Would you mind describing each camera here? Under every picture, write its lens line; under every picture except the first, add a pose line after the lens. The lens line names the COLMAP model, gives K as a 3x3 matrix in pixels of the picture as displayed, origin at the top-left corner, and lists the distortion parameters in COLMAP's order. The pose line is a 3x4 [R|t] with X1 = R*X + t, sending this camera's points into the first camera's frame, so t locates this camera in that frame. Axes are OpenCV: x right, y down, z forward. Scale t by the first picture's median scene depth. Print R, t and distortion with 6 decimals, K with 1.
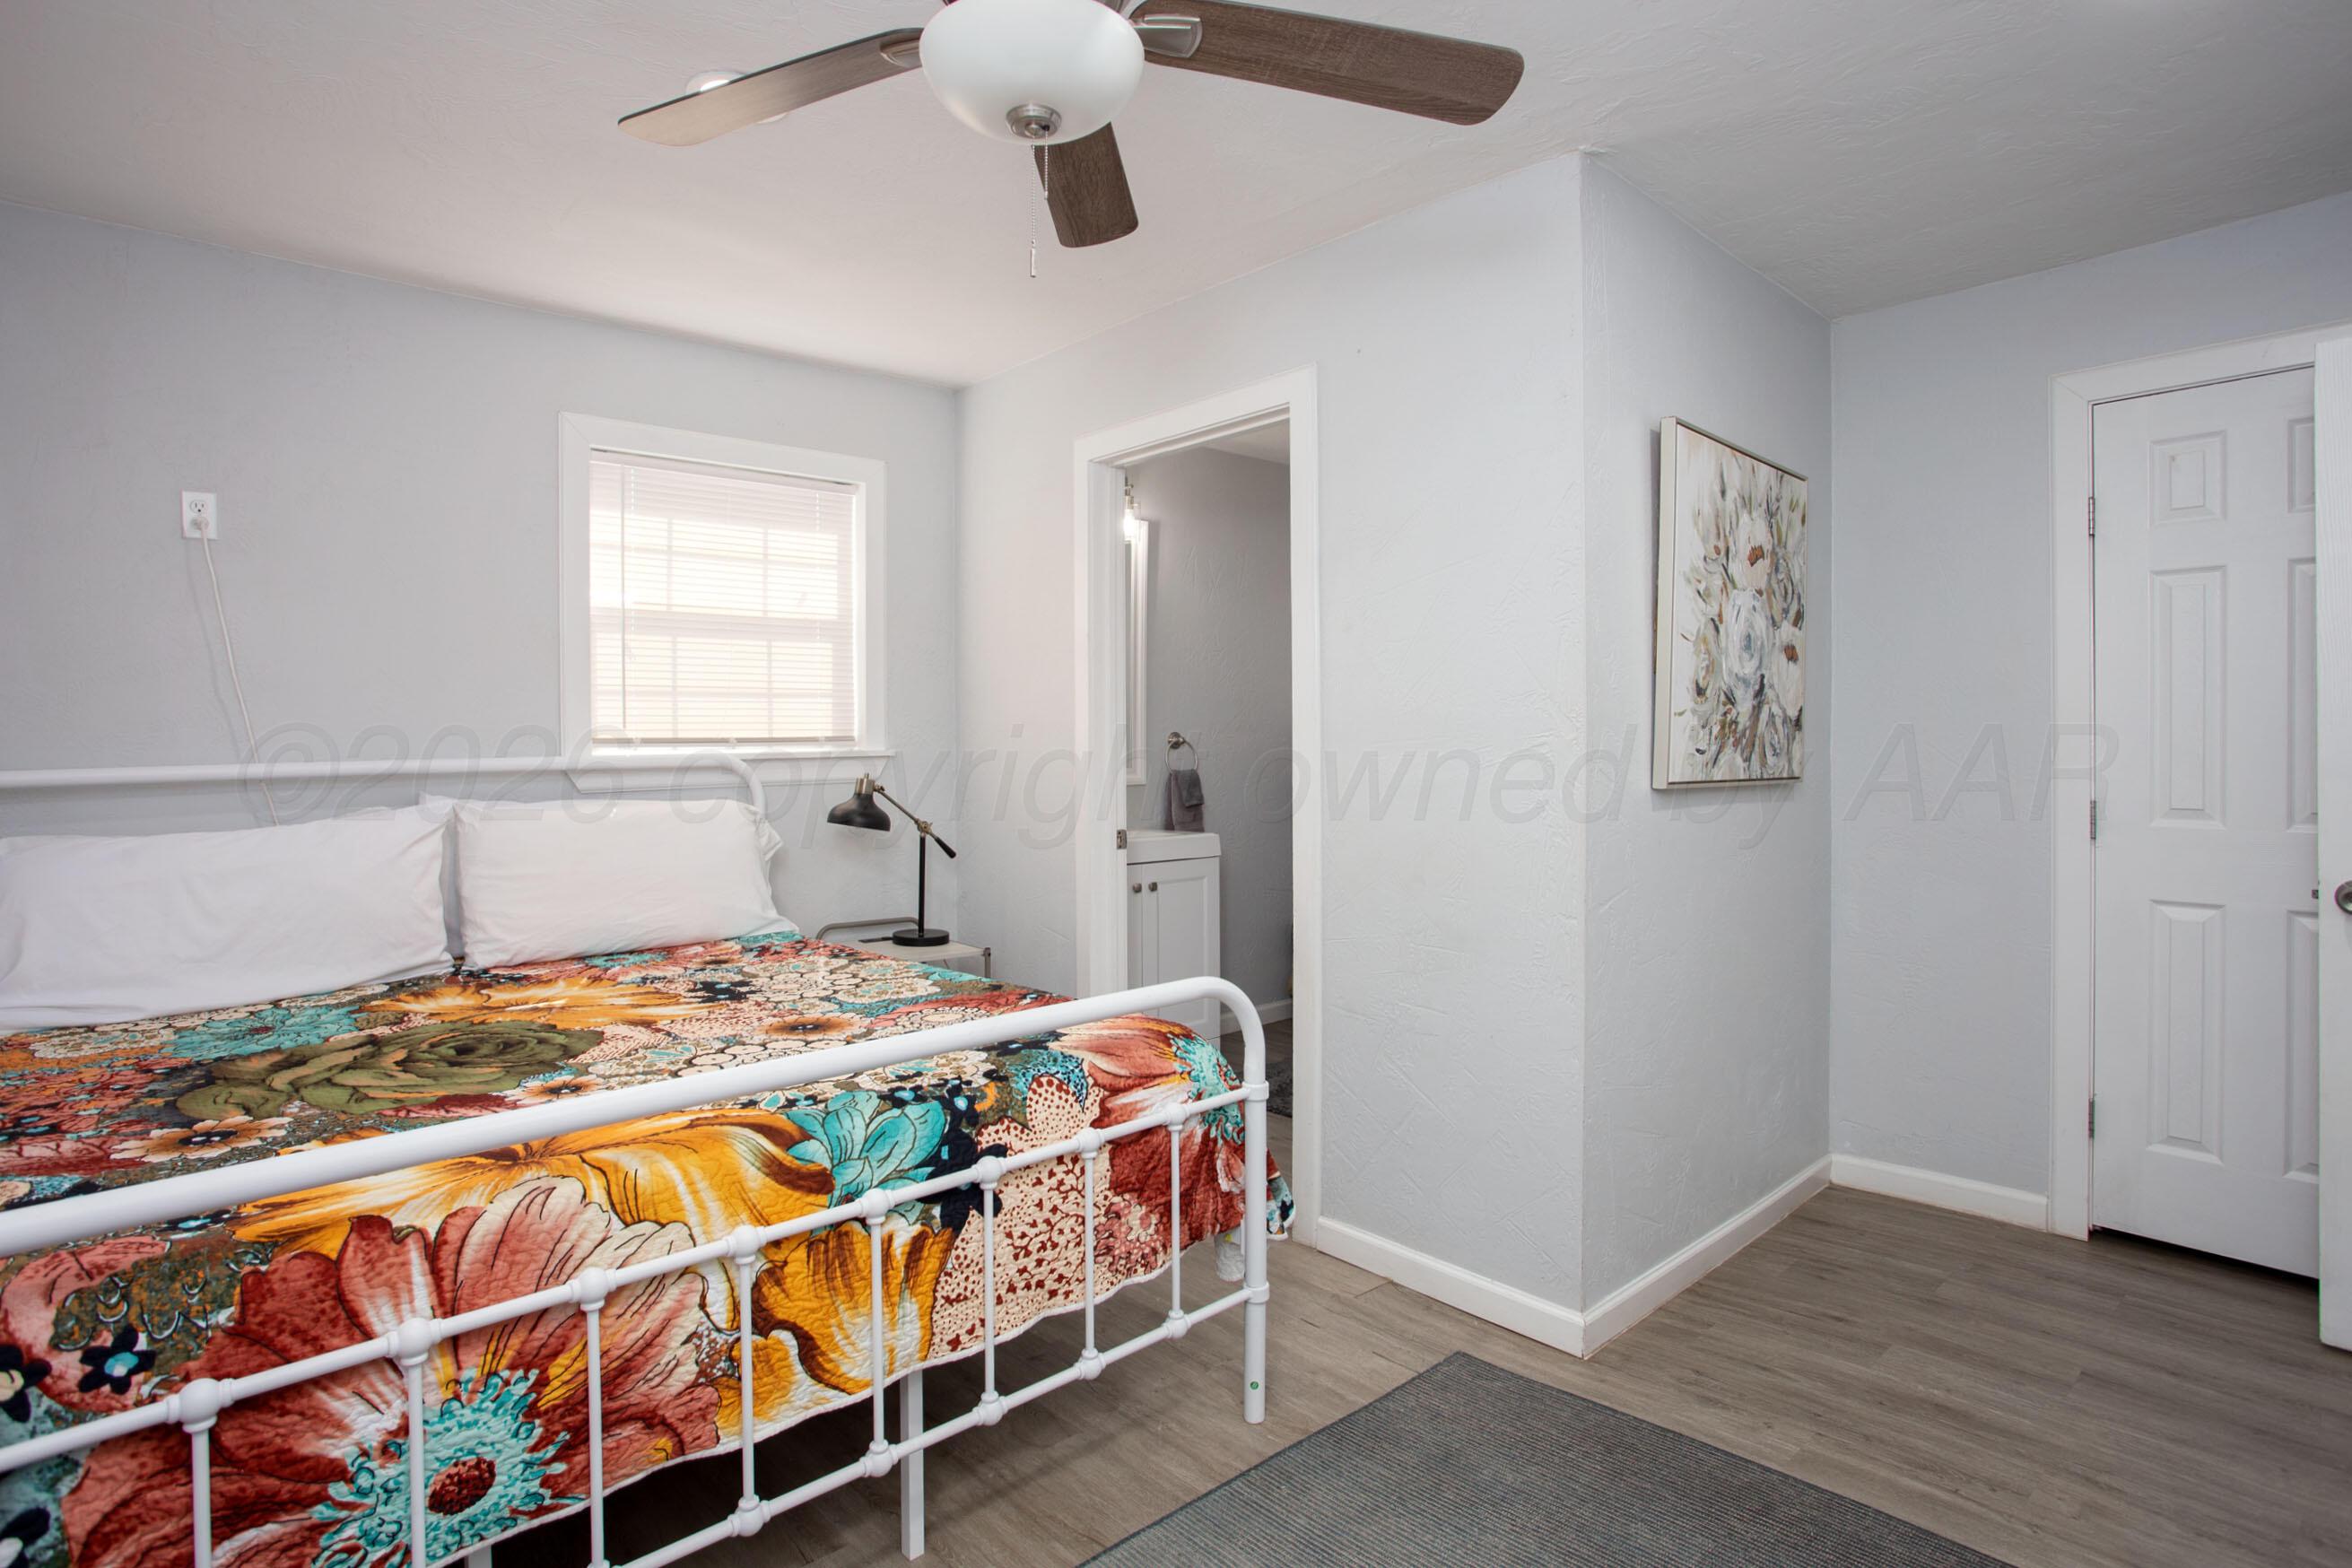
lens RADIAL K [[1199.2, 0, 1176.0], [0, 1199.2, 784.0], [0, 0, 1]] dist [-0.063514, 0.032732]
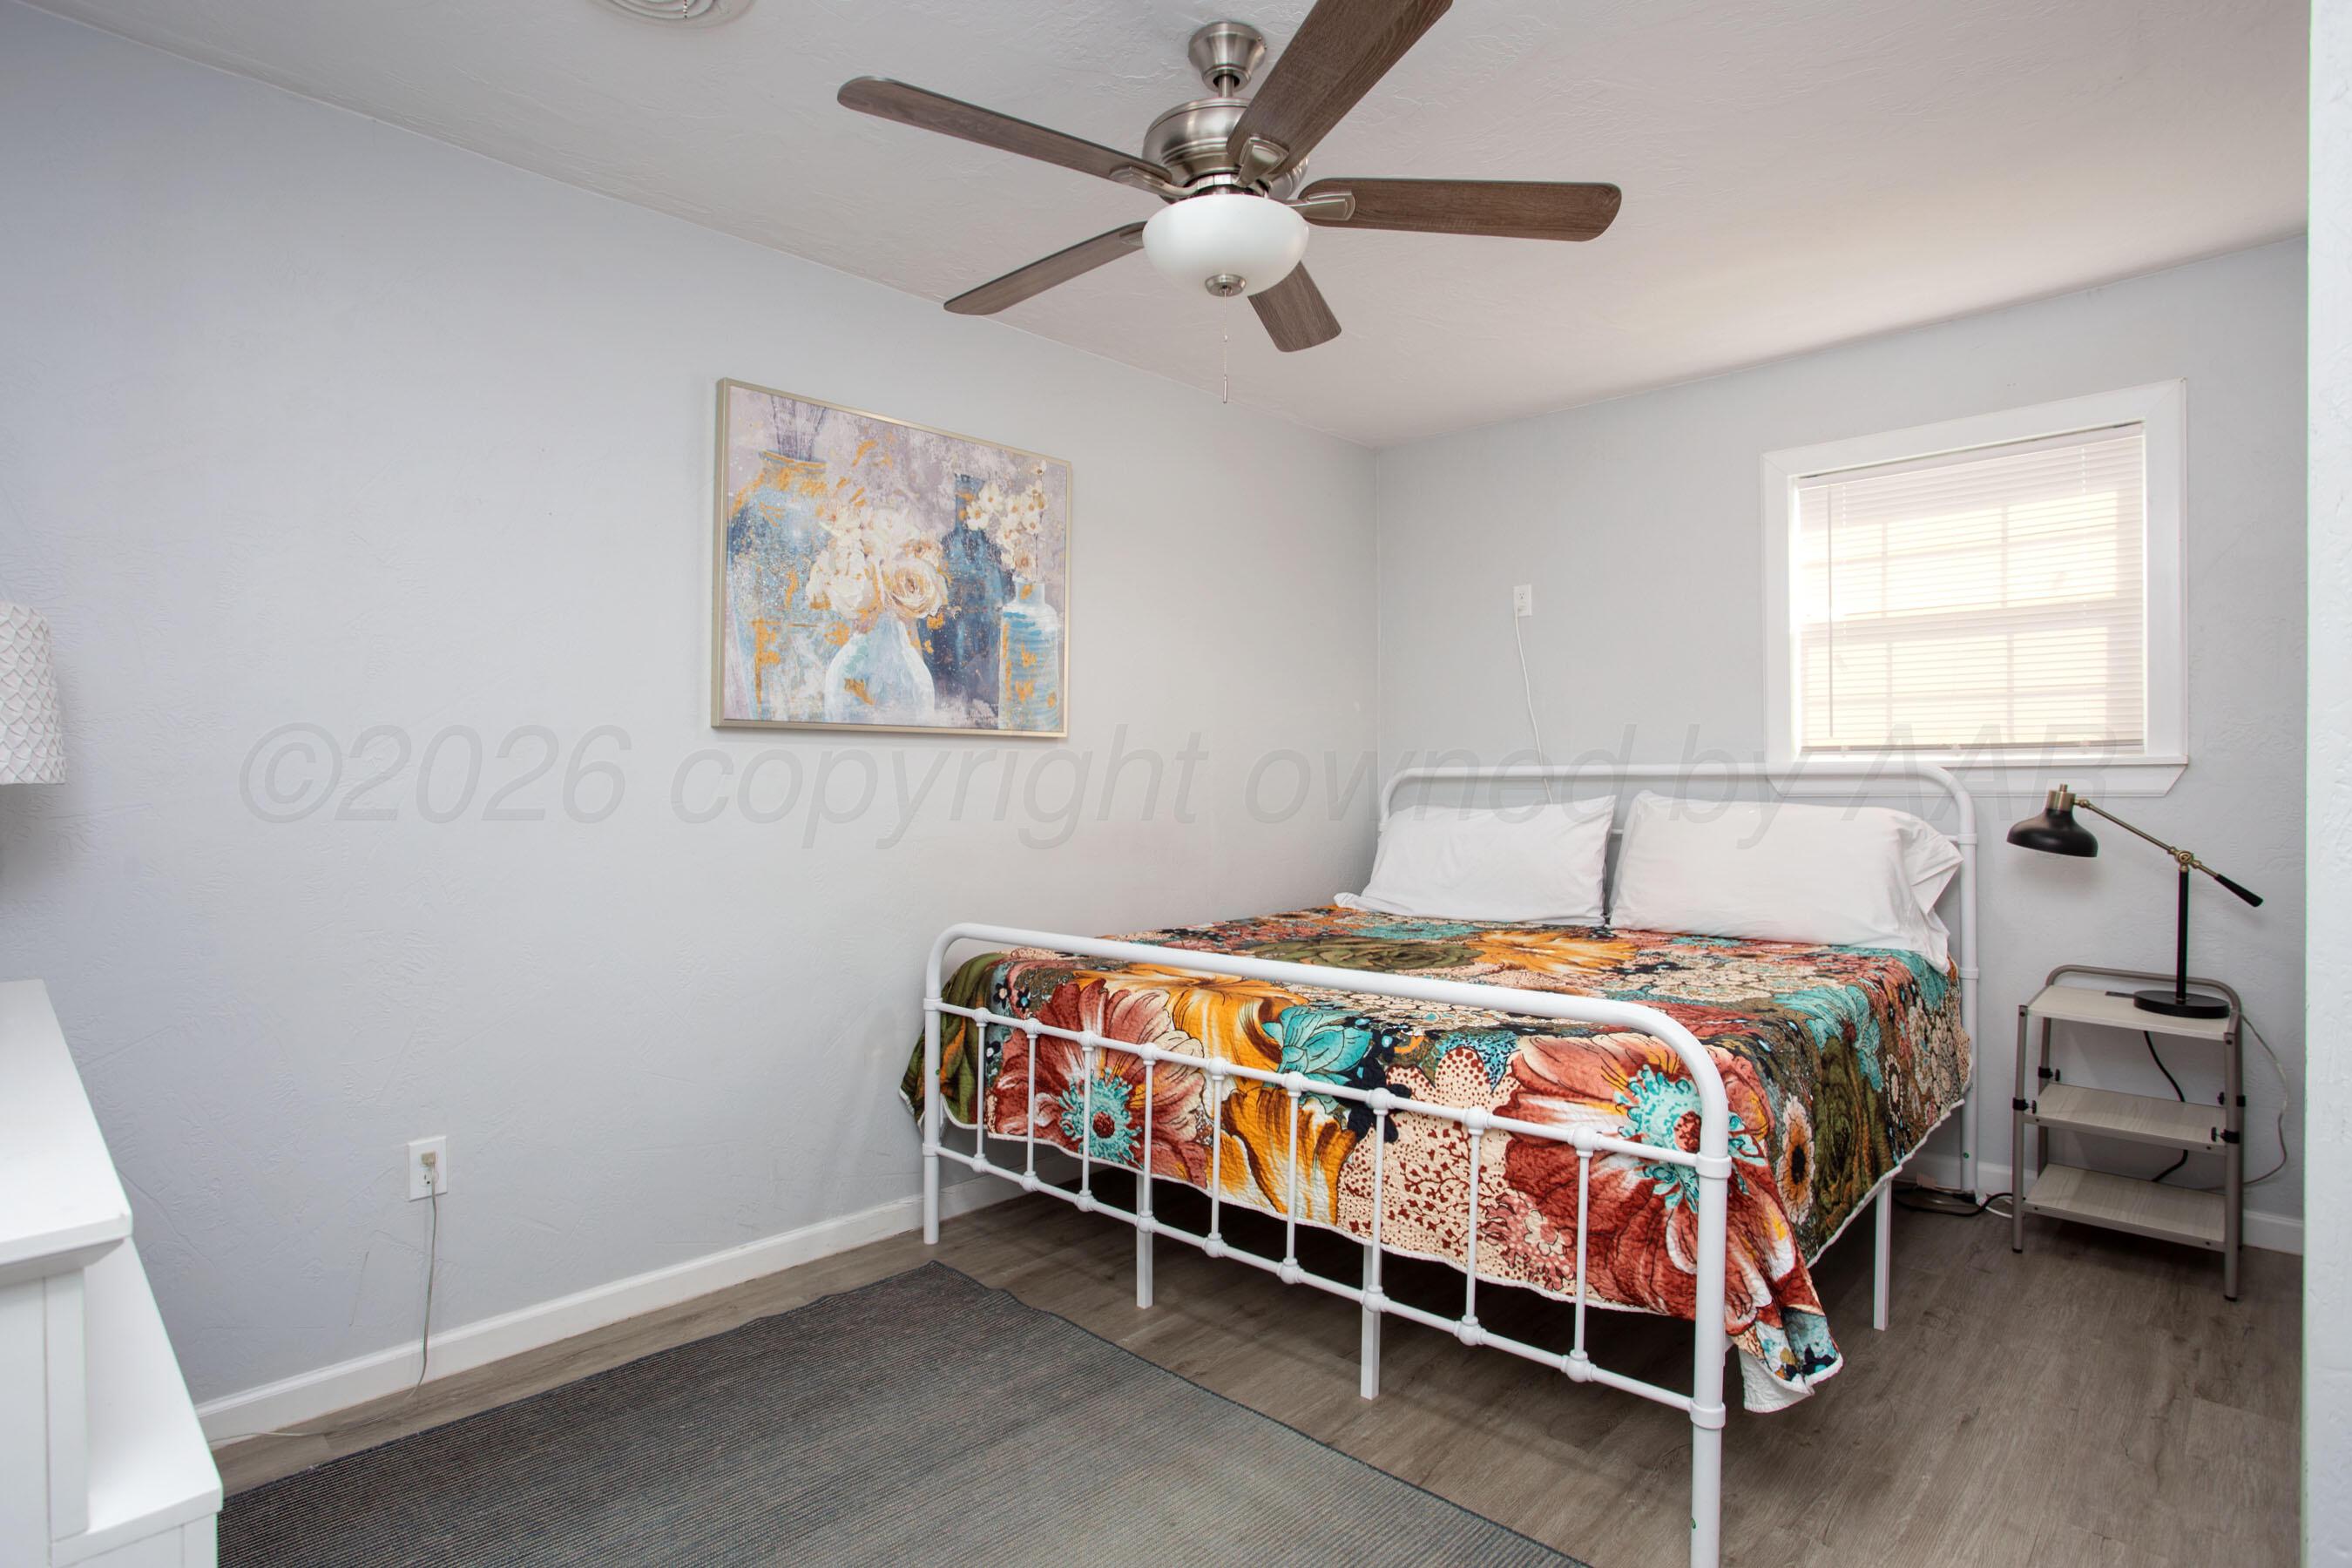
lens RADIAL K [[1180.8, 0, 1183.2], [0, 1180.8, 773.4], [0, 0, 1]] dist [-0.078722, 0.042031]
pose [[0.093945, 0.008974, -0.995537, 0.972705], [-0.031425, 0.999488, 0.006044, -0.004615], [0.995081, 0.030717, 0.094179, 0.664196]]
